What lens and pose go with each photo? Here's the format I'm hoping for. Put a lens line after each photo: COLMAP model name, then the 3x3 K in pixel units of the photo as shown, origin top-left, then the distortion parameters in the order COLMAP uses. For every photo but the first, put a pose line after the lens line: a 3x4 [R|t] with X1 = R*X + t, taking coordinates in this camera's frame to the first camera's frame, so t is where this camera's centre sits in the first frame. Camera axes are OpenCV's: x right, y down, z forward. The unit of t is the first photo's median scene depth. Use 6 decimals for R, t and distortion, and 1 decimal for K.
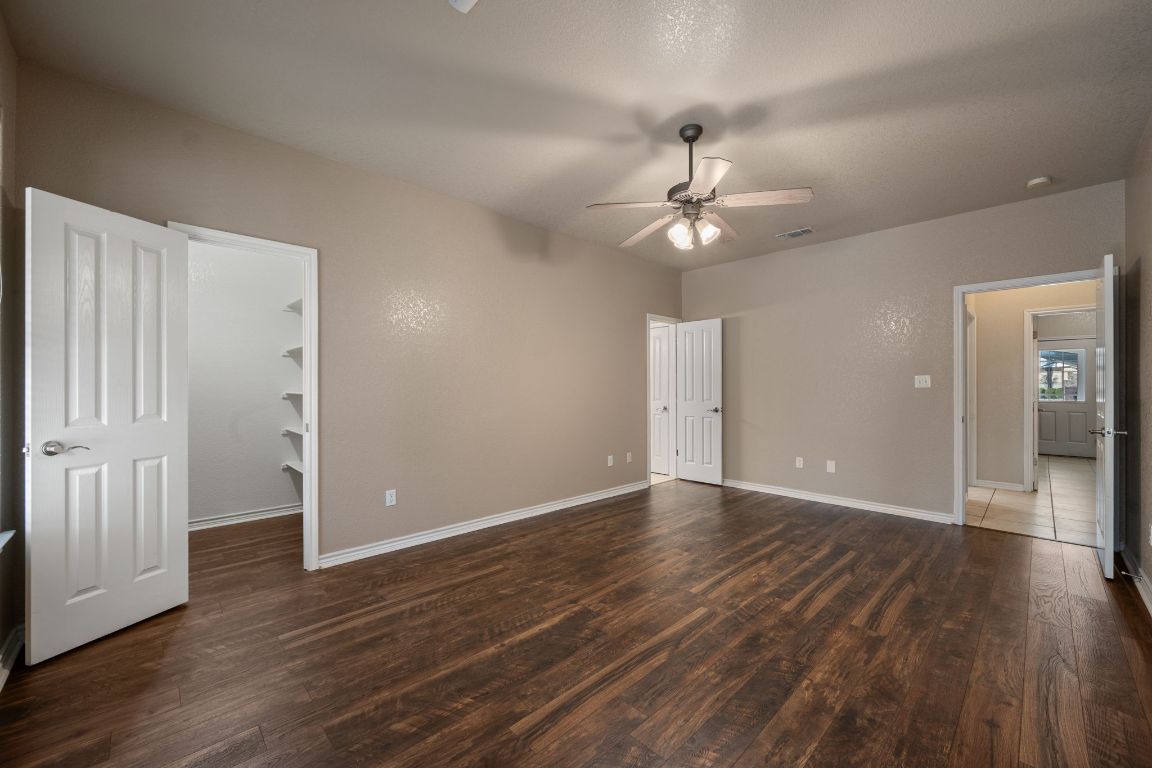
lens RADIAL K [[487.6, 0, 576.0], [0, 487.6, 384.0], [0, 0, 1]] dist [-0.000433, -0.000225]
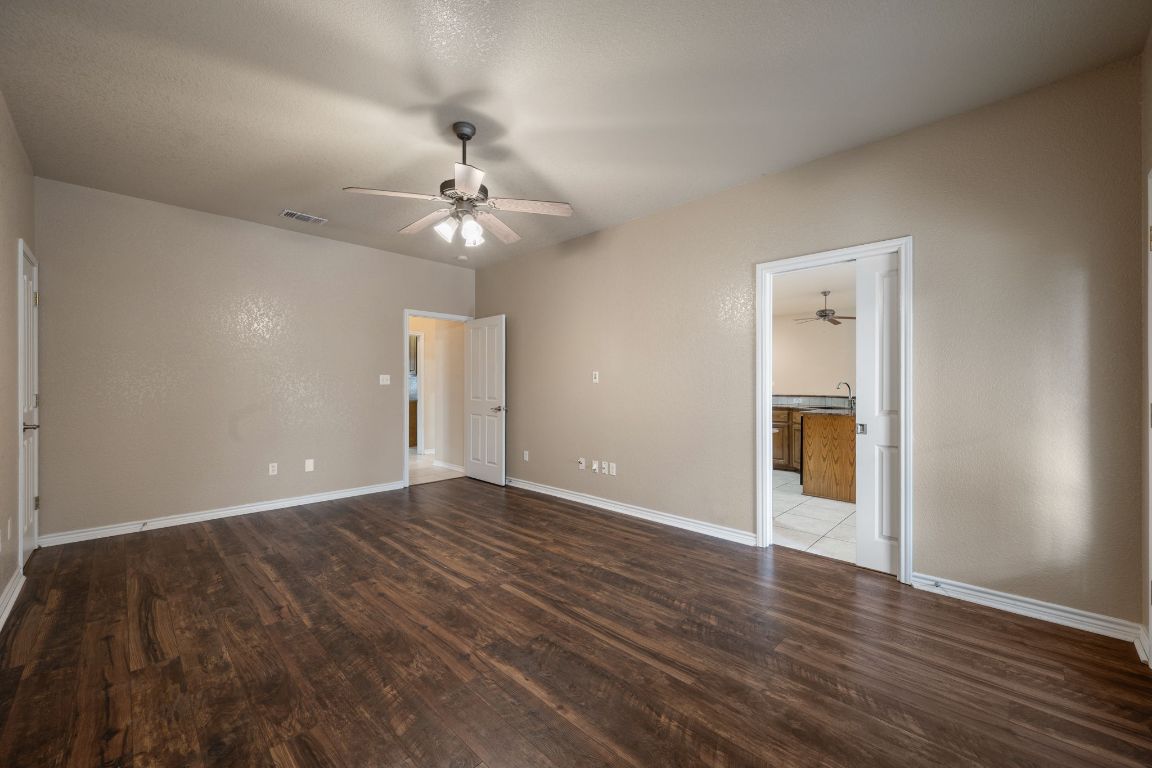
lens RADIAL K [[453.5, 0, 575.1], [0, 453.5, 381.9], [0, 0, 1]] dist [-0.002145, -0.000423]
pose [[-0.068052, 0.005011, 0.997669, -0.724969], [-0.008634, 0.999947, -0.005612, -0.012009], [-0.997644, -0.008995, -0.068005, 0.808450]]
